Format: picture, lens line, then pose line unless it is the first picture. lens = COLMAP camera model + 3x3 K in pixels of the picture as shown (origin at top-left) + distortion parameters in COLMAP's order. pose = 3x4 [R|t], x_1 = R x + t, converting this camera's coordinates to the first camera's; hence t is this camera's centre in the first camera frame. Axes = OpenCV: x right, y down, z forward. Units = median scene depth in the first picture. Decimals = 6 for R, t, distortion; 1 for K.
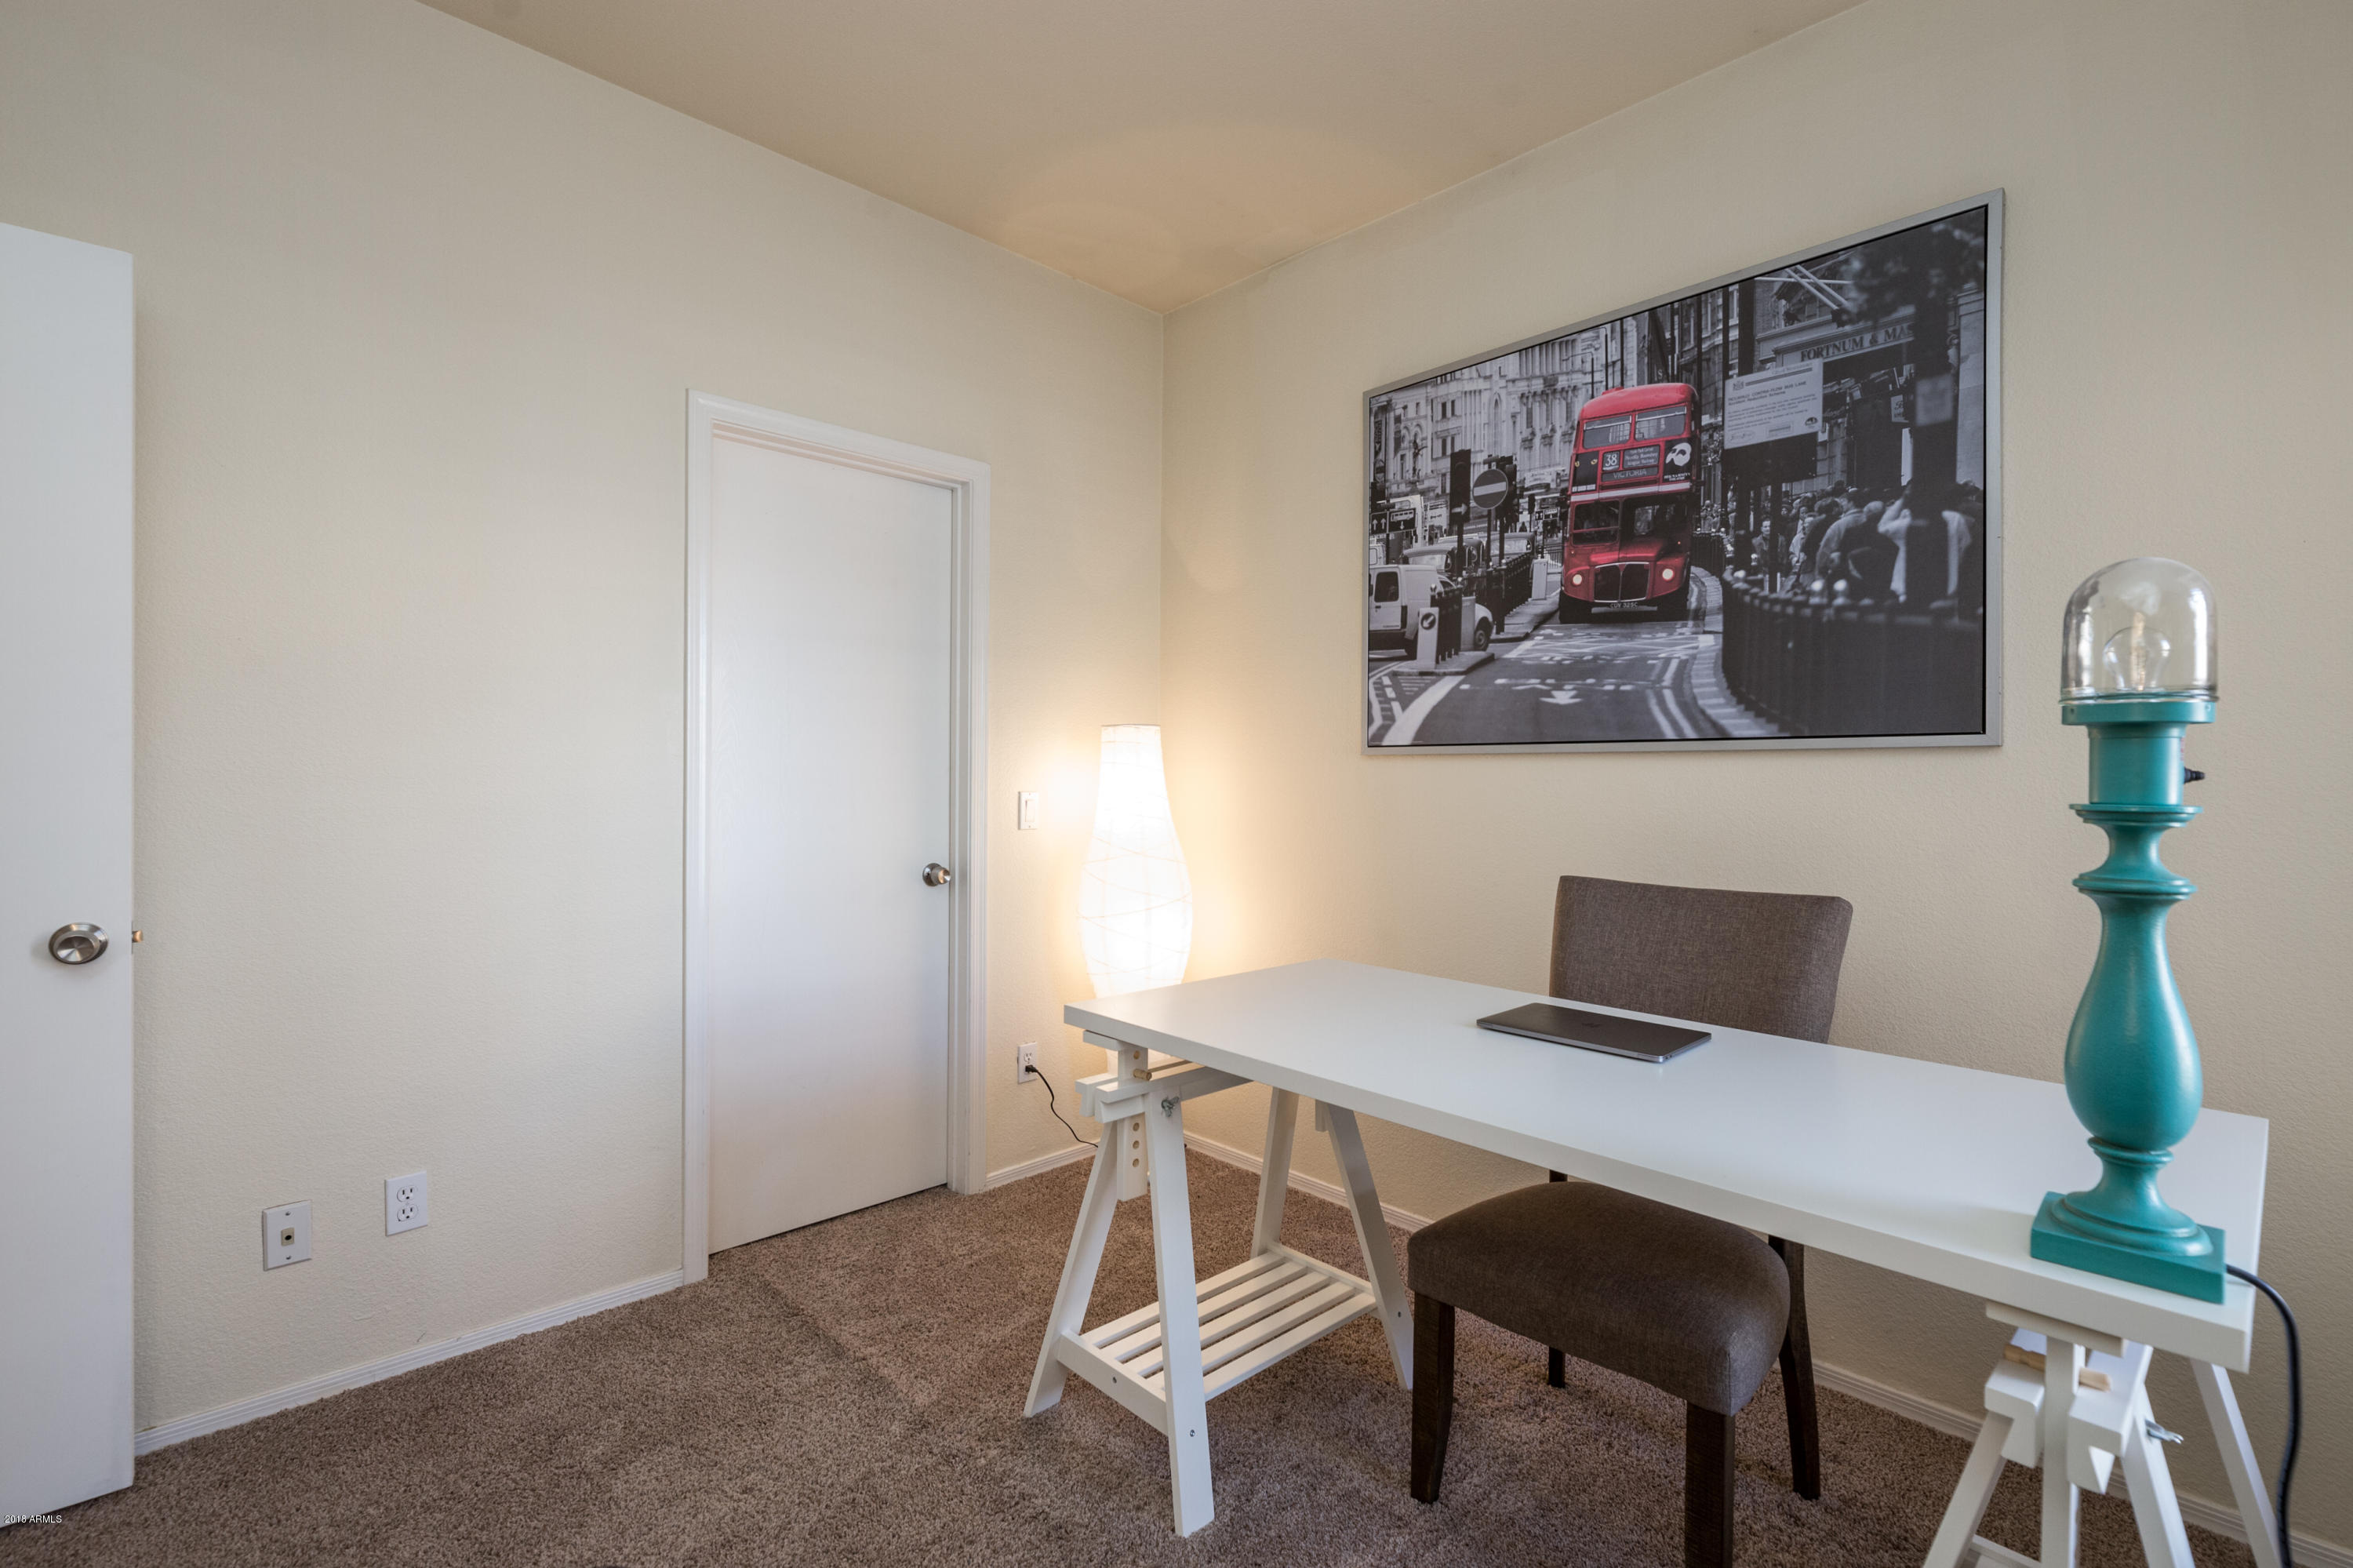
lens RADIAL K [[1050.8, 0, 1180.4], [0, 1050.8, 778.1], [0, 0, 1]] dist [0.008922, -0.007113]
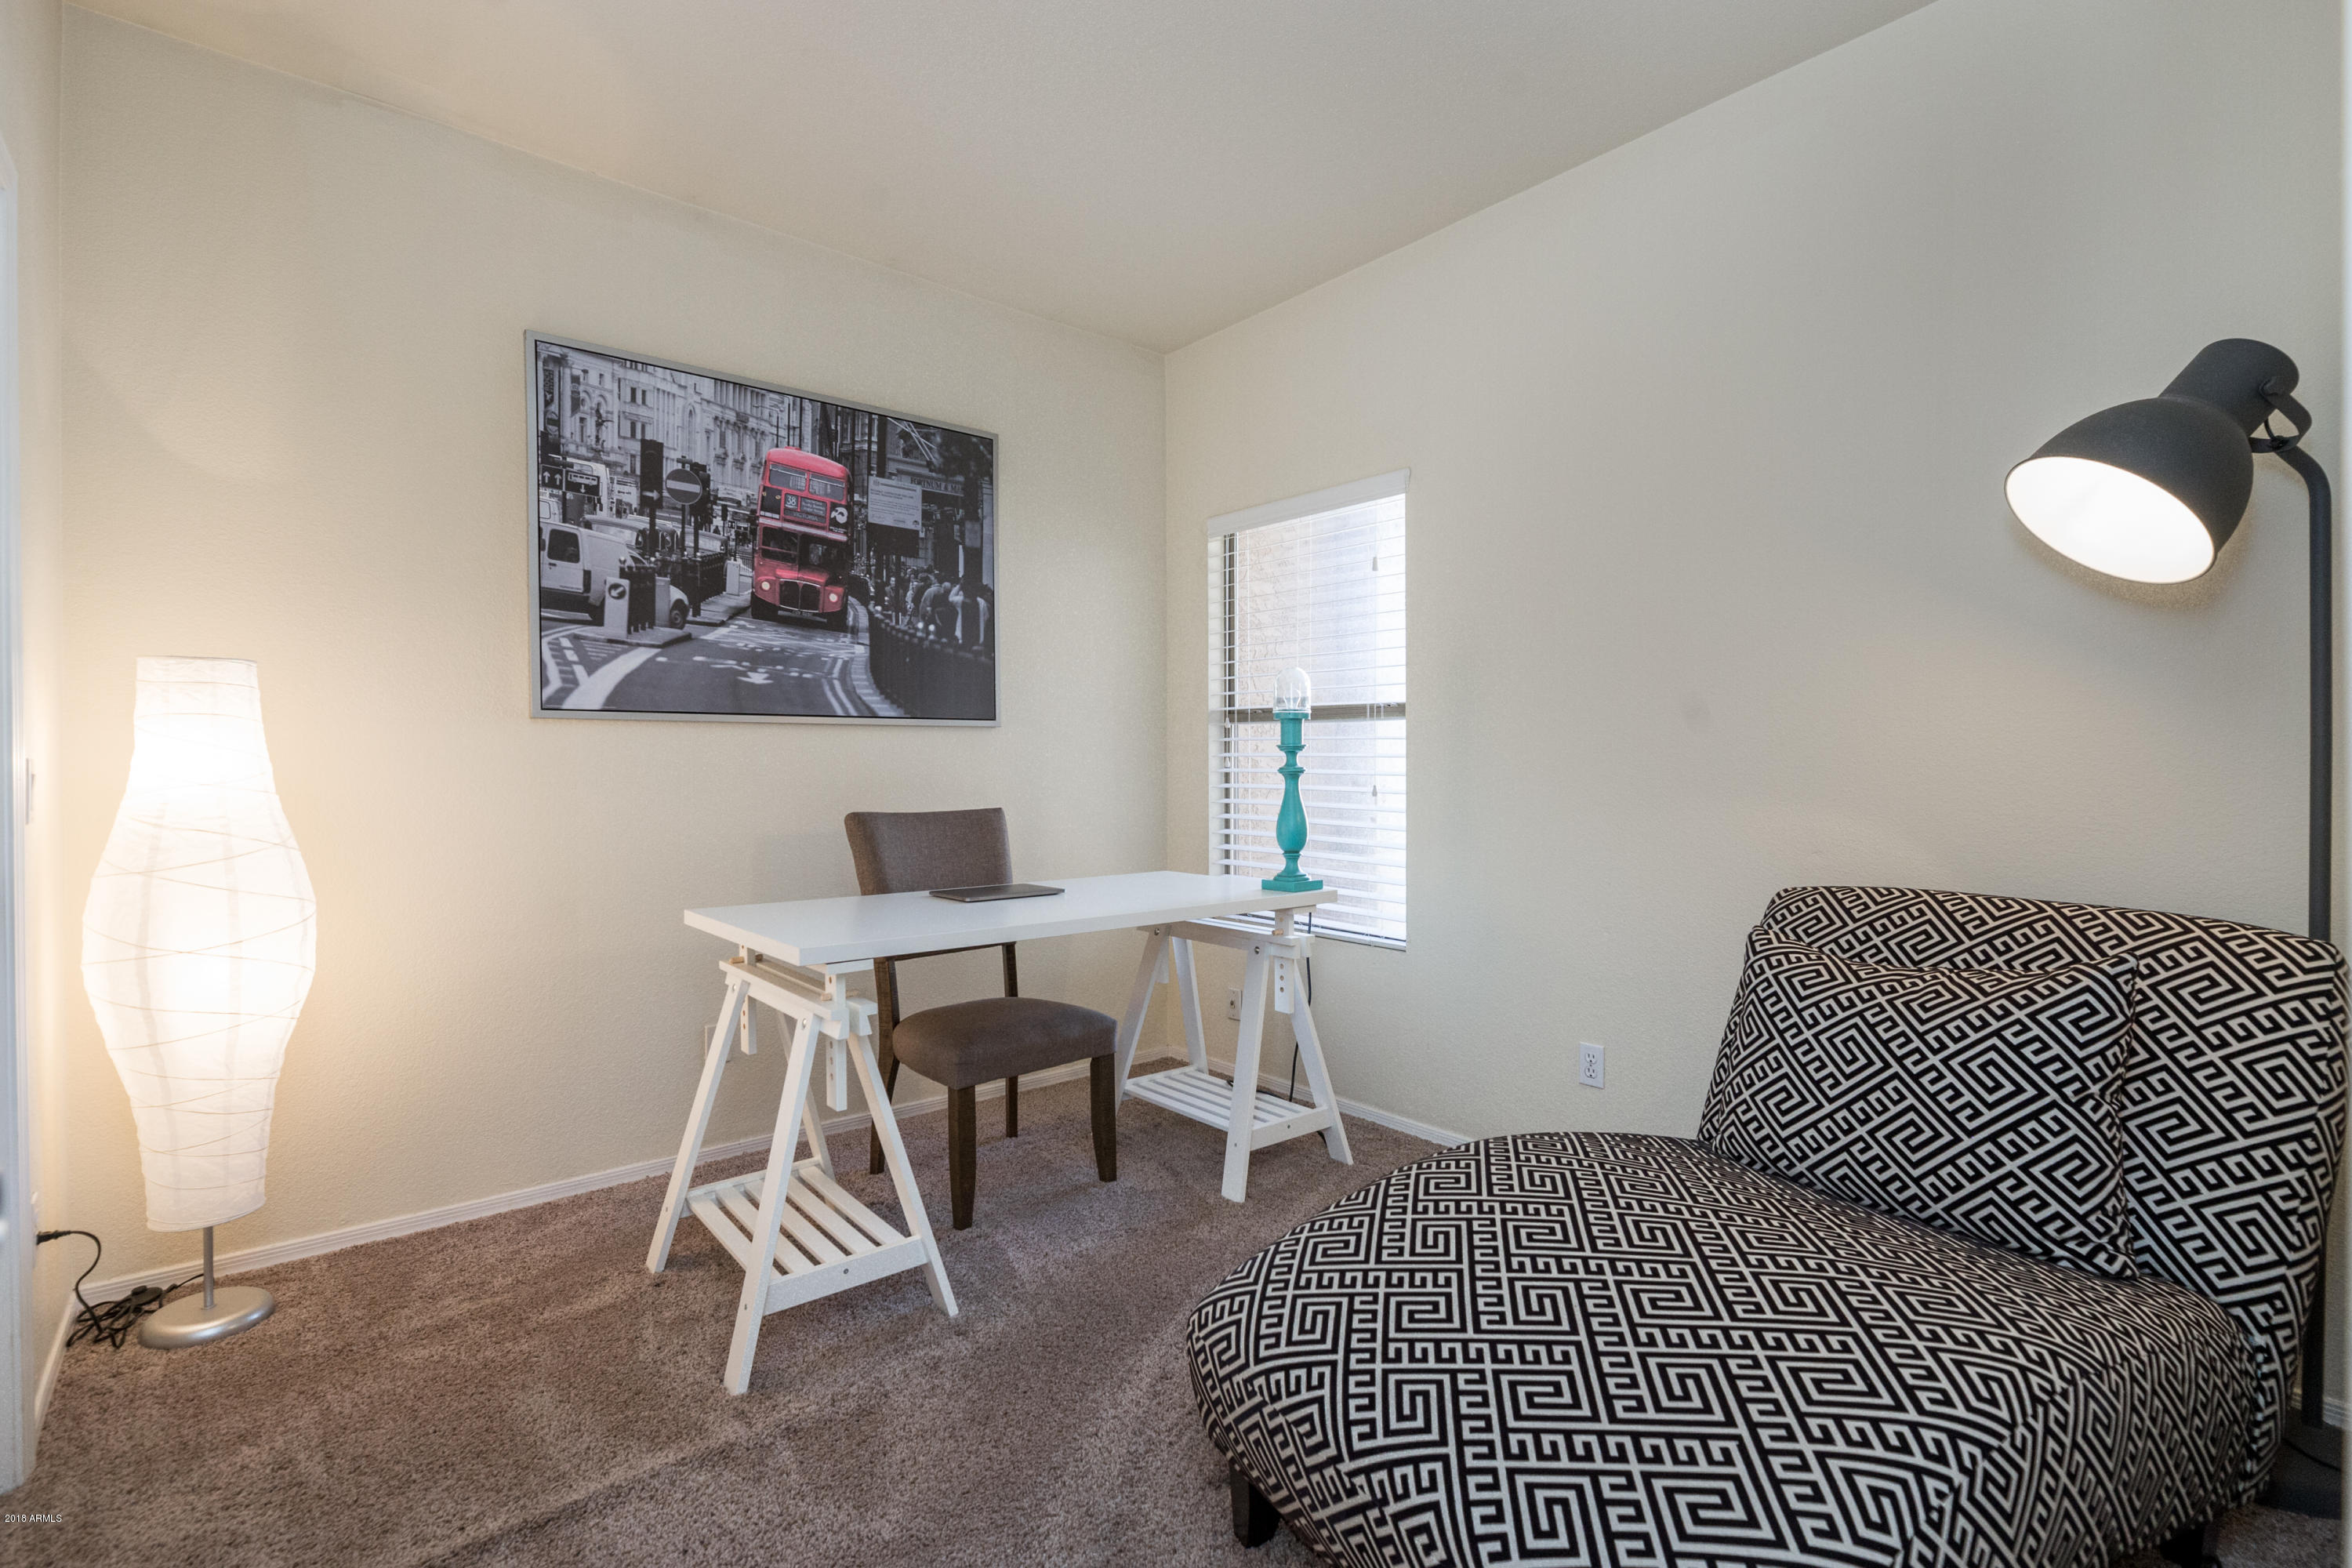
lens RADIAL K [[1050.3, 0, 1179.9], [0, 1050.3, 778.1], [0, 0, 1]] dist [0.008922, -0.007113]
pose [[0.066989, -0.016265, 0.997621, -0.832952], [0.012265, 0.999805, 0.015476, 0.027825], [-0.997678, 0.011200, 0.067176, 0.413742]]
